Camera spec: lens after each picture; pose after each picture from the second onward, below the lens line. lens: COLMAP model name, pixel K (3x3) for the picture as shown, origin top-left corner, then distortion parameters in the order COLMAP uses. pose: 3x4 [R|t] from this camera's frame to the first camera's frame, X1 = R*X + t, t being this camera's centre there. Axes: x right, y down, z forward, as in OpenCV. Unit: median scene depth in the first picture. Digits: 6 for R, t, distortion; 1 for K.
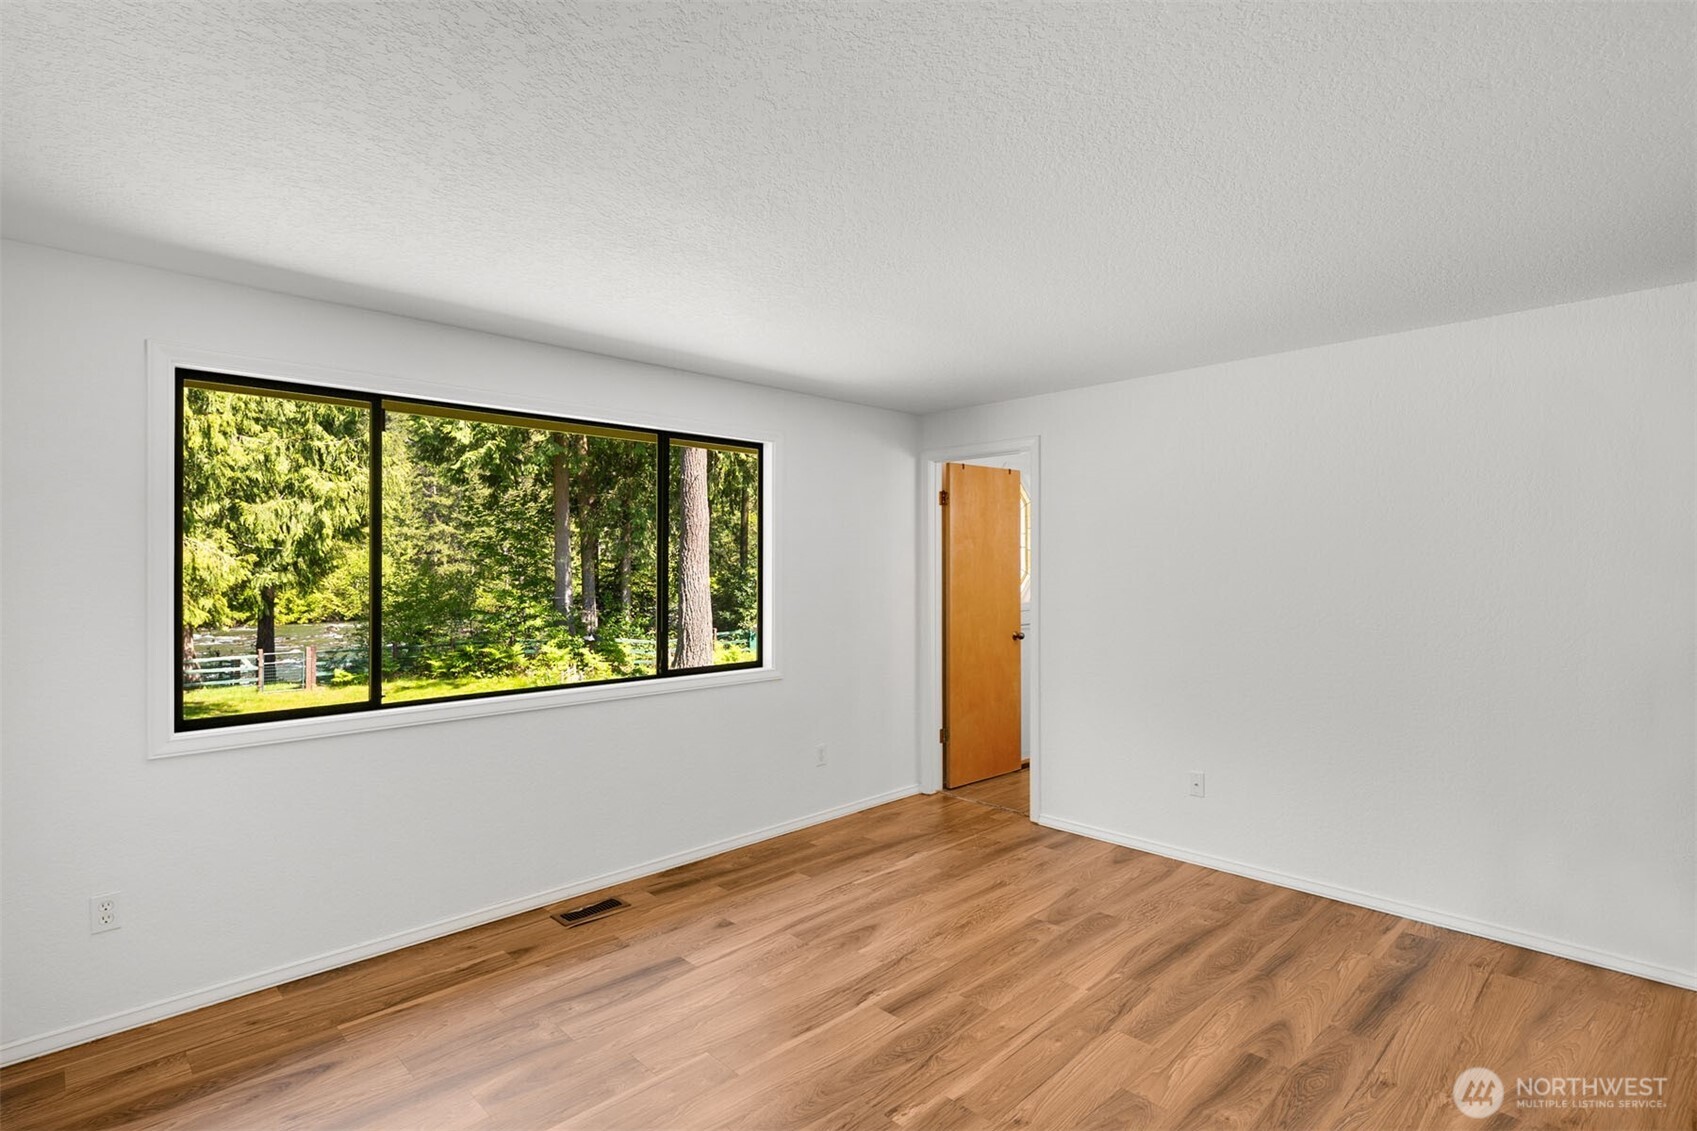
lens RADIAL K [[828.6, 0, 837.7], [0, 828.6, 569.0], [0, 0, 1]] dist [0.001129, -0.000704]
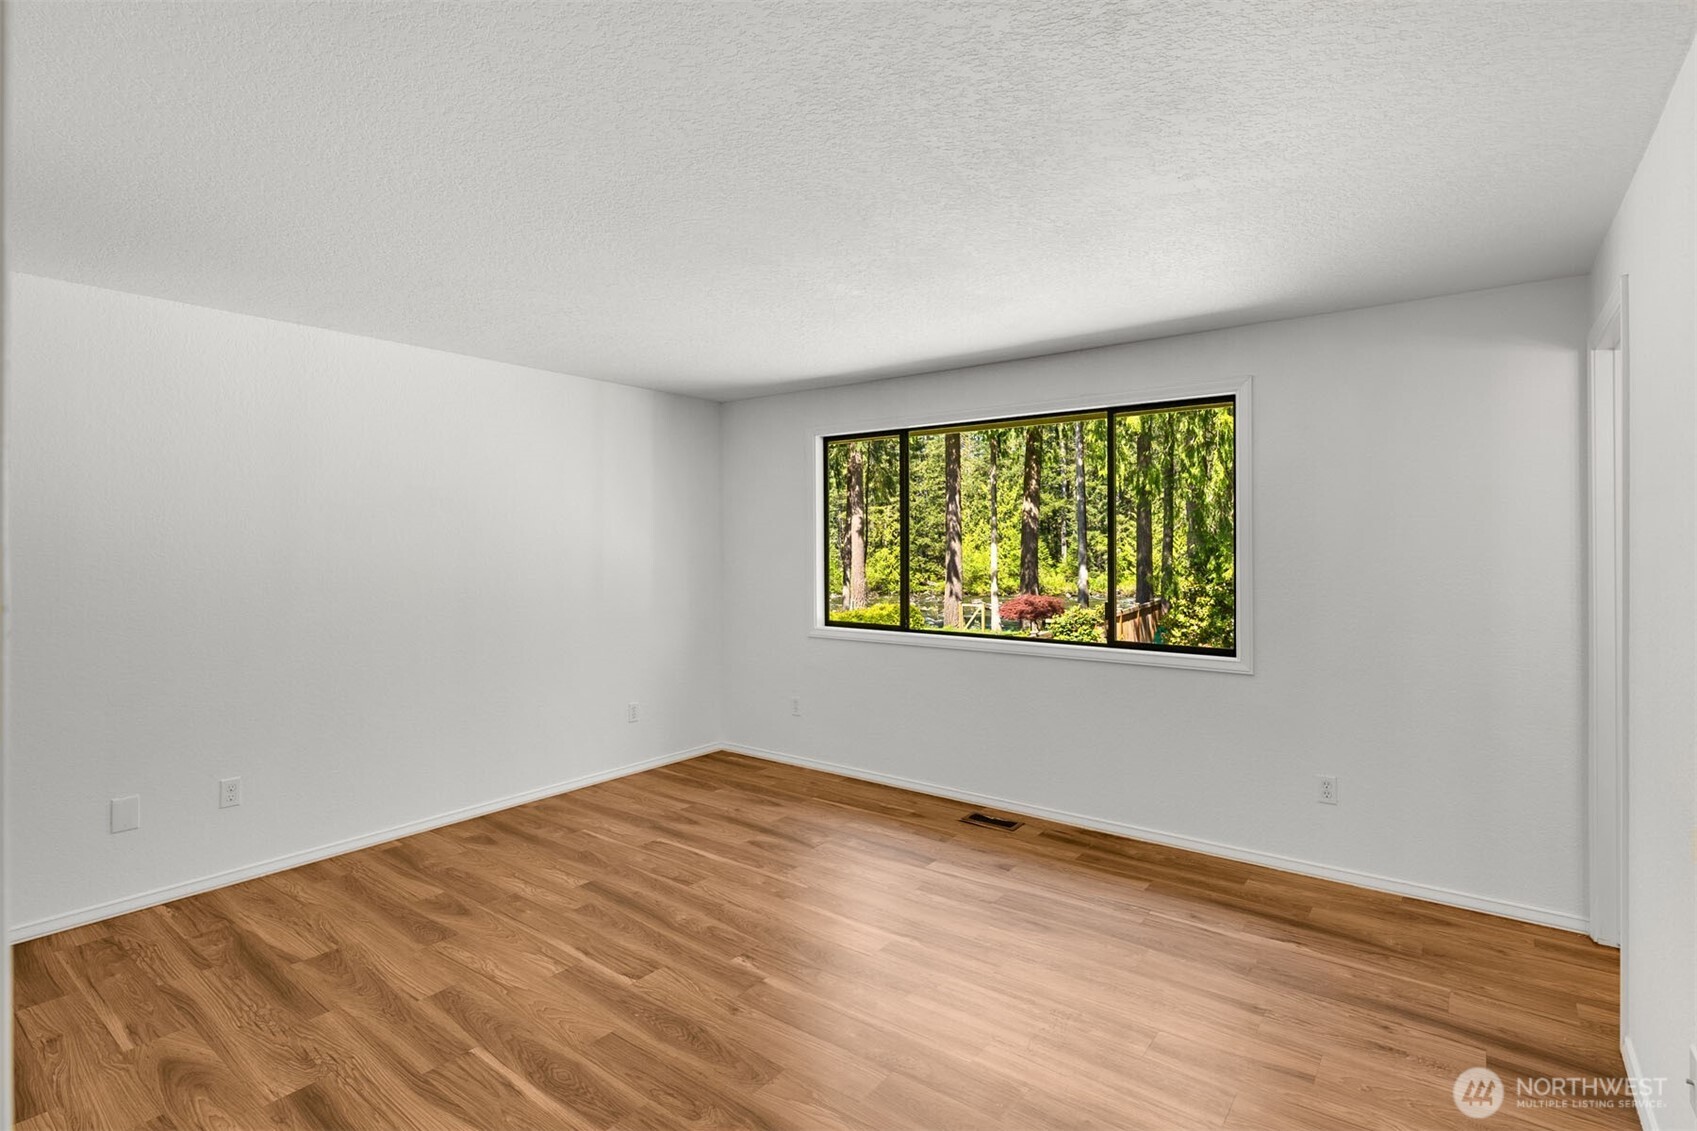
lens RADIAL K [[828.6, 0, 850.3], [0, 828.6, 560.6], [0, 0, 1]] dist [0.001129, -0.000704]
pose [[0.138084, 0.021828, -0.990180, 0.871918], [-0.001720, 0.999761, 0.021800, 0.003142], [0.990419, -0.001307, 0.138089, 0.626764]]
